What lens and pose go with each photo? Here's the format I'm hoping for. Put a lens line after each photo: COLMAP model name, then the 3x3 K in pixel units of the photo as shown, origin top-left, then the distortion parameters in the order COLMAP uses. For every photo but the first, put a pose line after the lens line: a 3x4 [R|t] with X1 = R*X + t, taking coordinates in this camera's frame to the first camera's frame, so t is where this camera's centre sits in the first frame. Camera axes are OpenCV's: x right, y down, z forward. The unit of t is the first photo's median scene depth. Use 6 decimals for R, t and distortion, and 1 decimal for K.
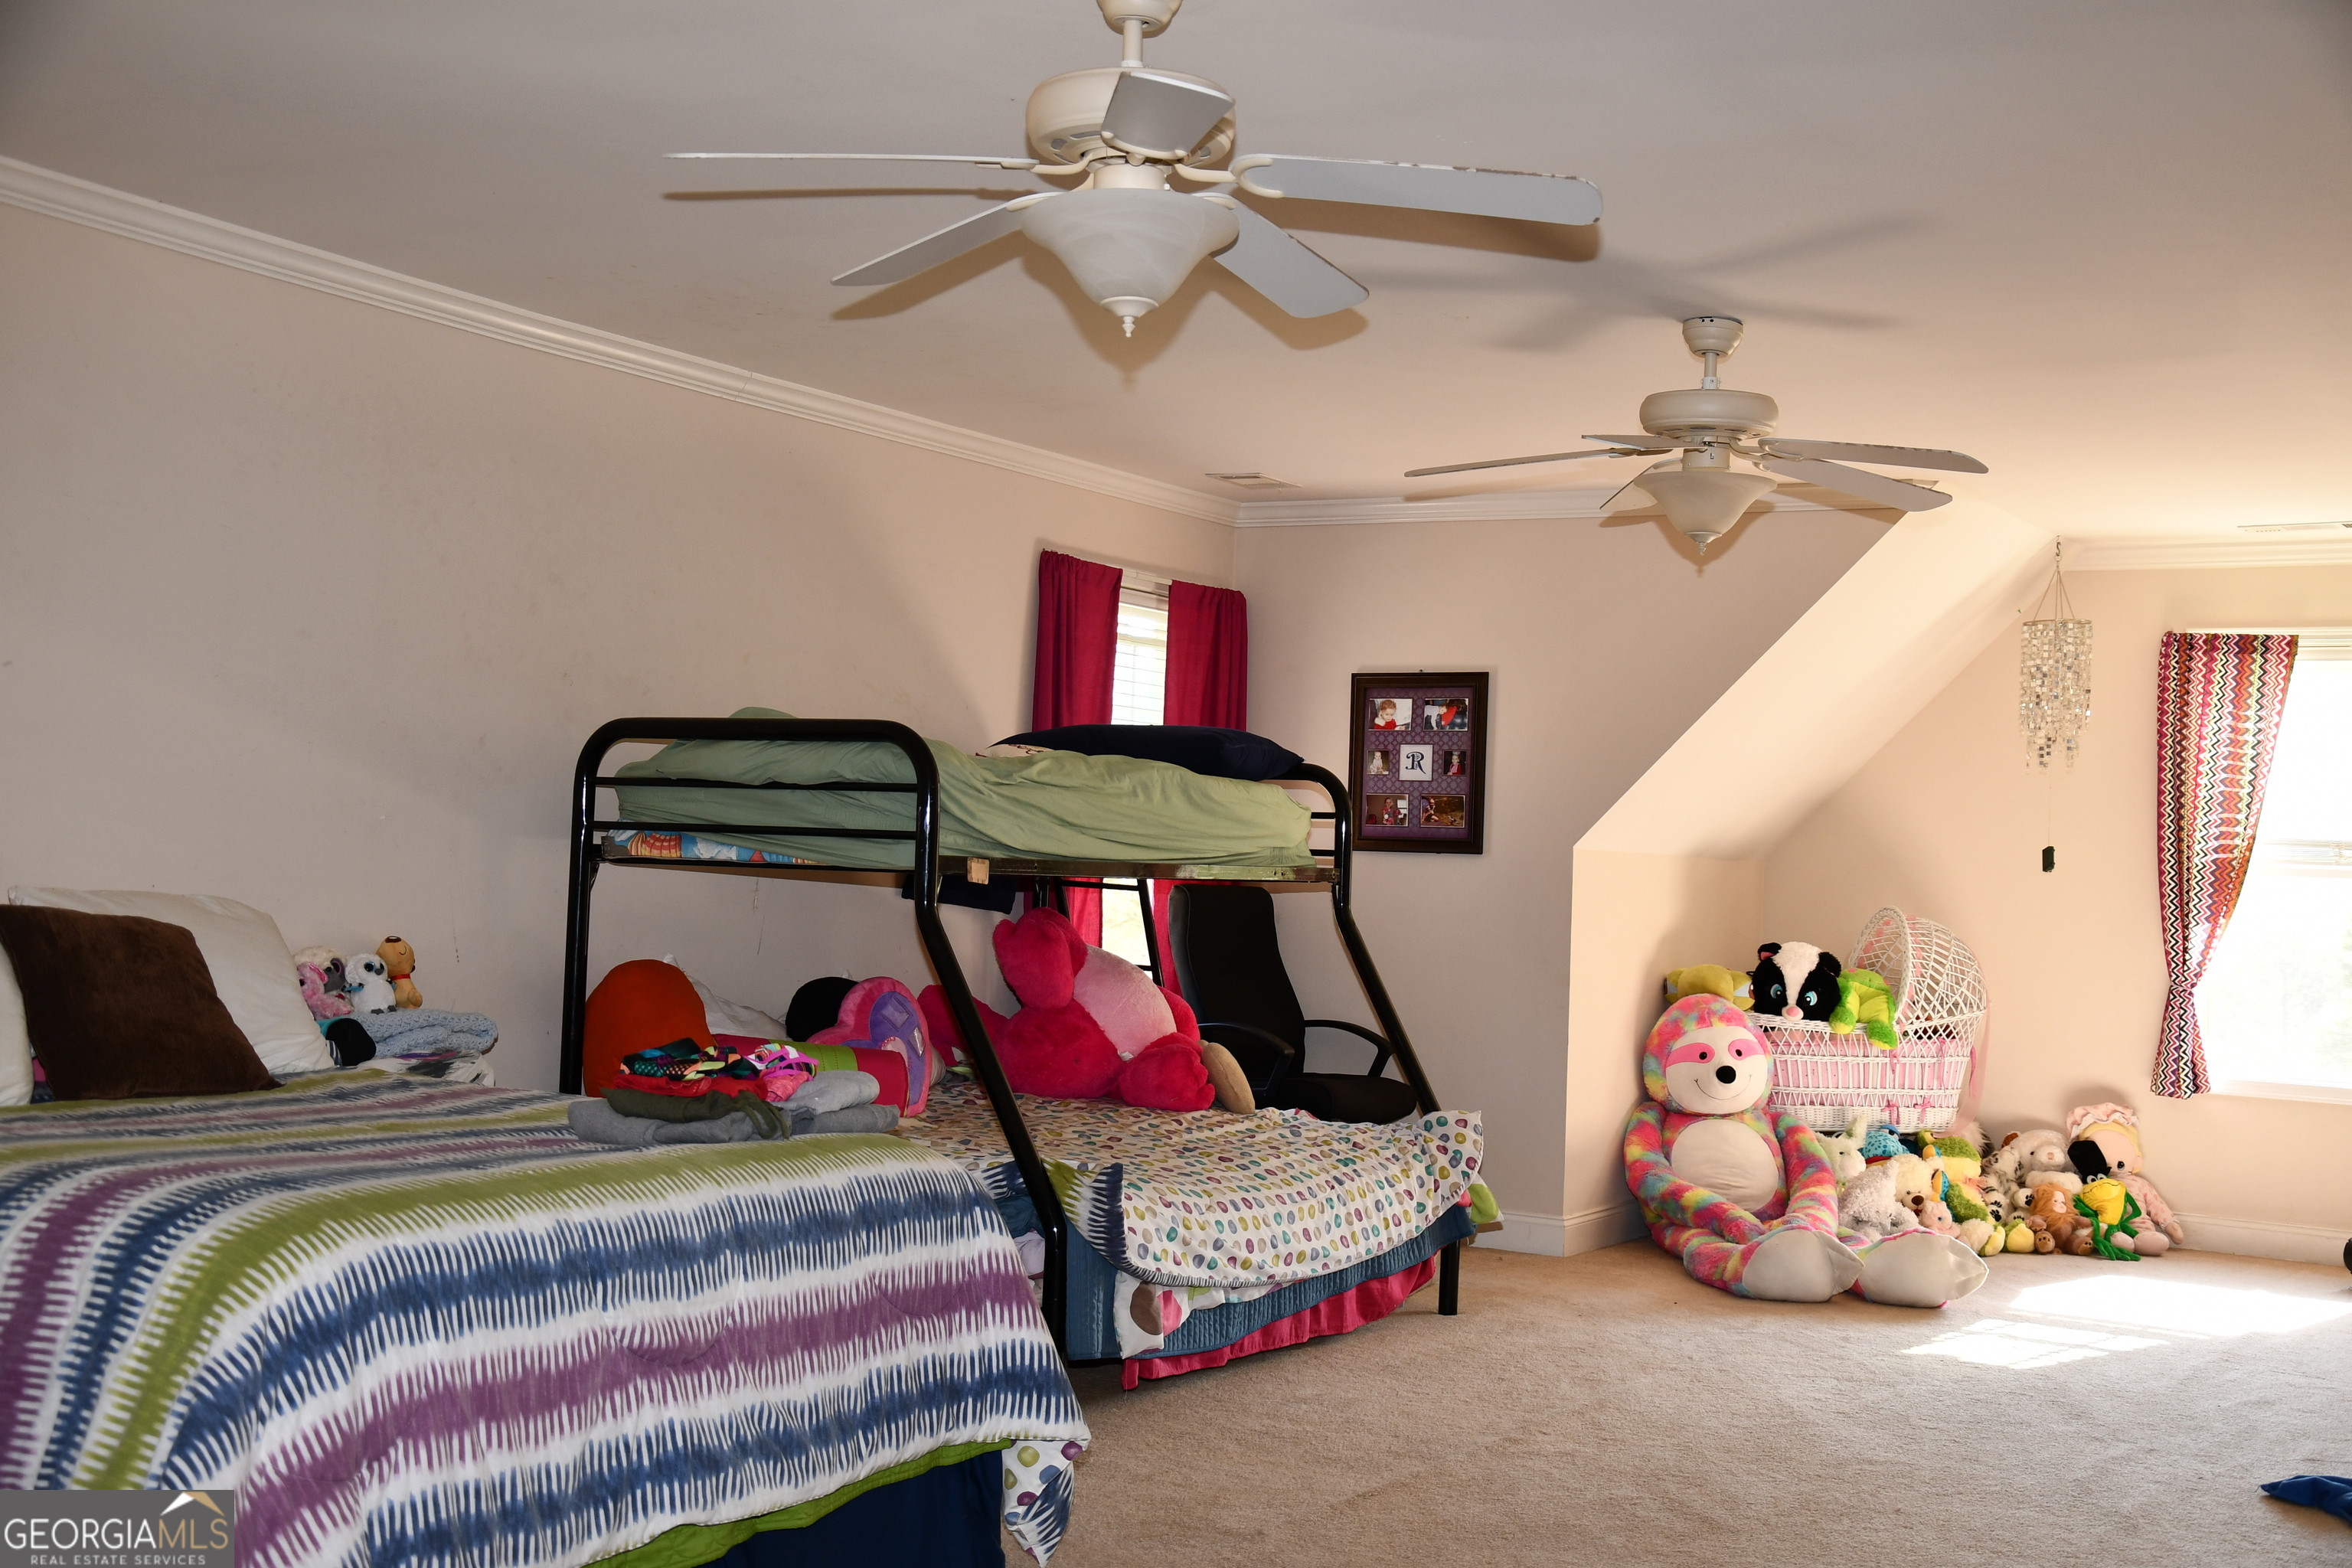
lens RADIAL K [[2643.2, 0, 1175.5], [0, 2643.2, 787.2], [0, 0, 1]] dist [-0.014031, 0.296980]
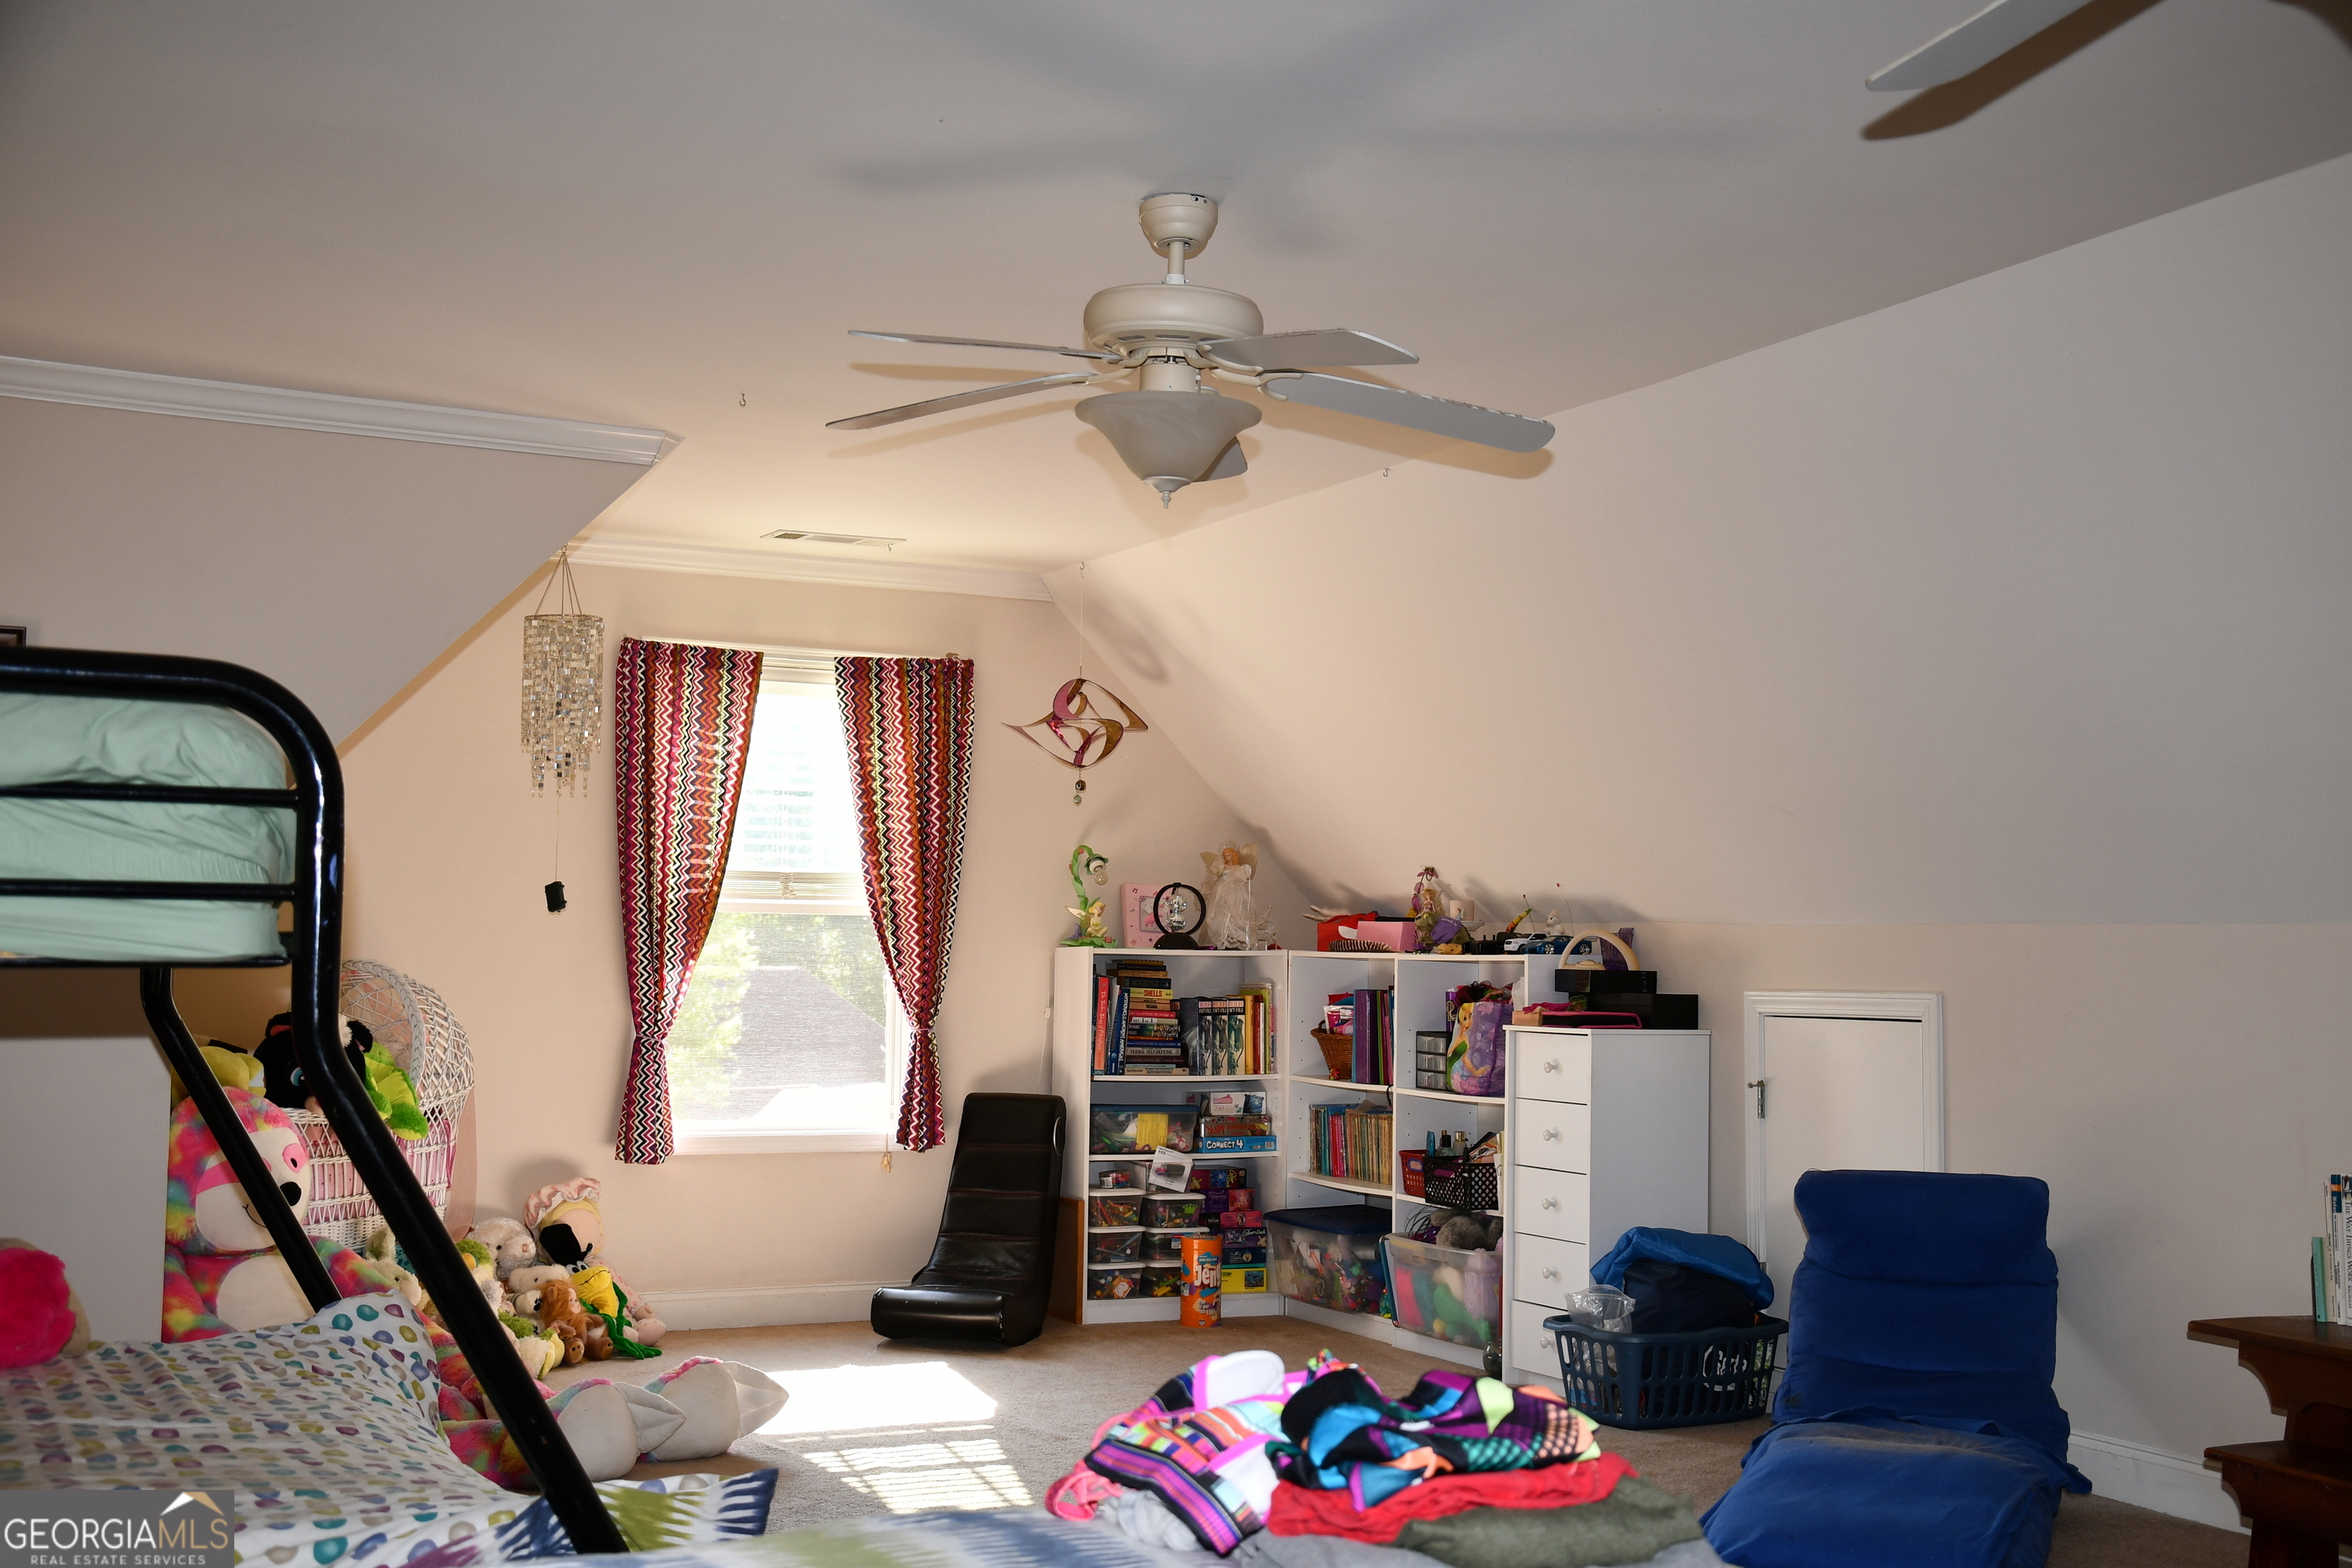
lens RADIAL K [[2643.2, 0, 1175.5], [0, 2643.2, 787.2], [0, 0, 1]] dist [-0.014031, 0.296980]
pose [[0.544346, 0.022550, 0.838557, -0.272224], [-0.016954, 0.999730, -0.015878, 0.002183], [-0.838689, -0.005574, 0.544582, 0.373503]]
